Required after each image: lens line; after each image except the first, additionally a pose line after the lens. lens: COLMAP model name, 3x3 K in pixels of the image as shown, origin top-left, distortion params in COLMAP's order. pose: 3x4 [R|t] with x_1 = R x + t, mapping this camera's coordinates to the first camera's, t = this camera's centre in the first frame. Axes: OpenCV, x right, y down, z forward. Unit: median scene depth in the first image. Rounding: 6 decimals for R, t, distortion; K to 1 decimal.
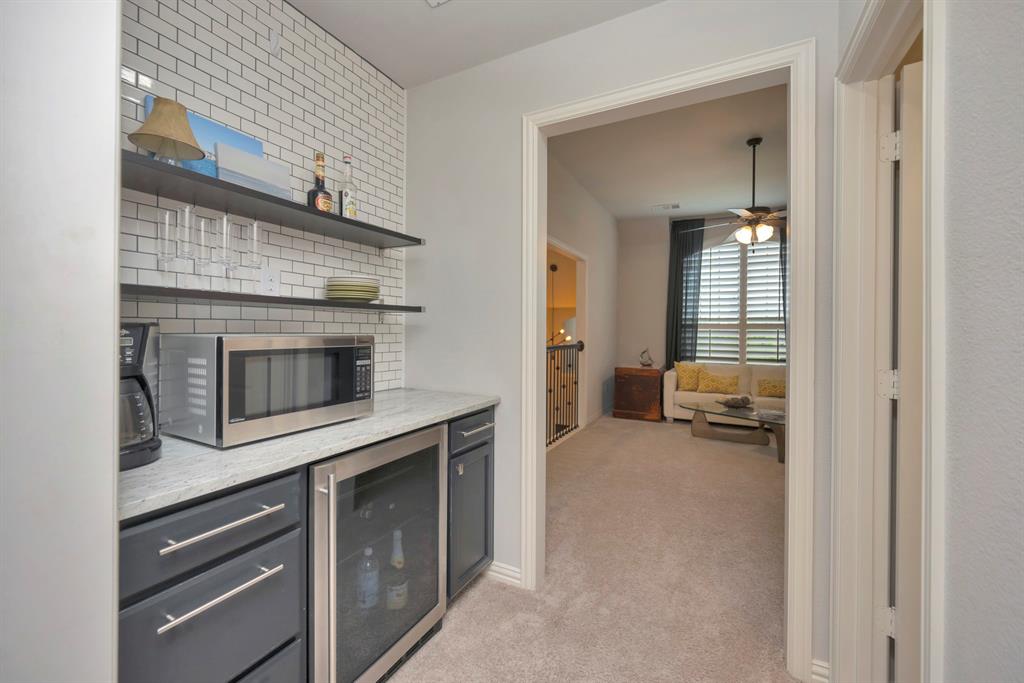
lens RADIAL K [[405.5, 0, 513.9], [0, 405.5, 334.1], [0, 0, 1]] dist [-0.001780, 0.000508]
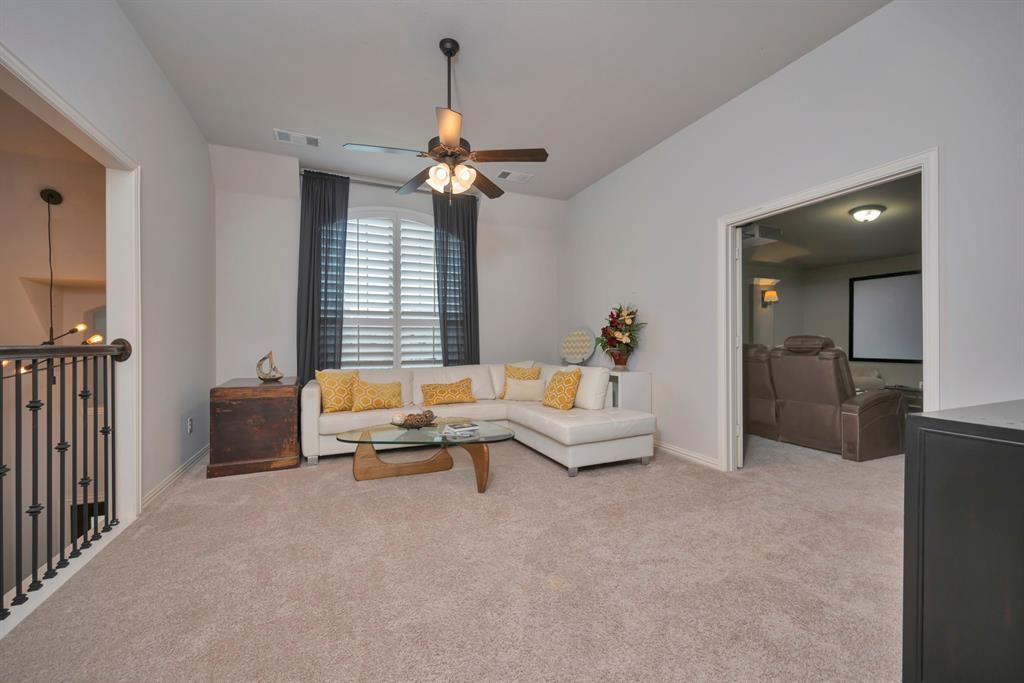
lens RADIAL K [[405.5, 0, 514.2], [0, 405.5, 341.3], [0, 0, 1]] dist [-0.001780, 0.000508]
pose [[0.619595, -0.010513, 0.784852, 0.068715], [0.015534, 0.999879, 0.001130, 0.022659], [-0.784768, 0.011491, 0.619683, 0.308462]]
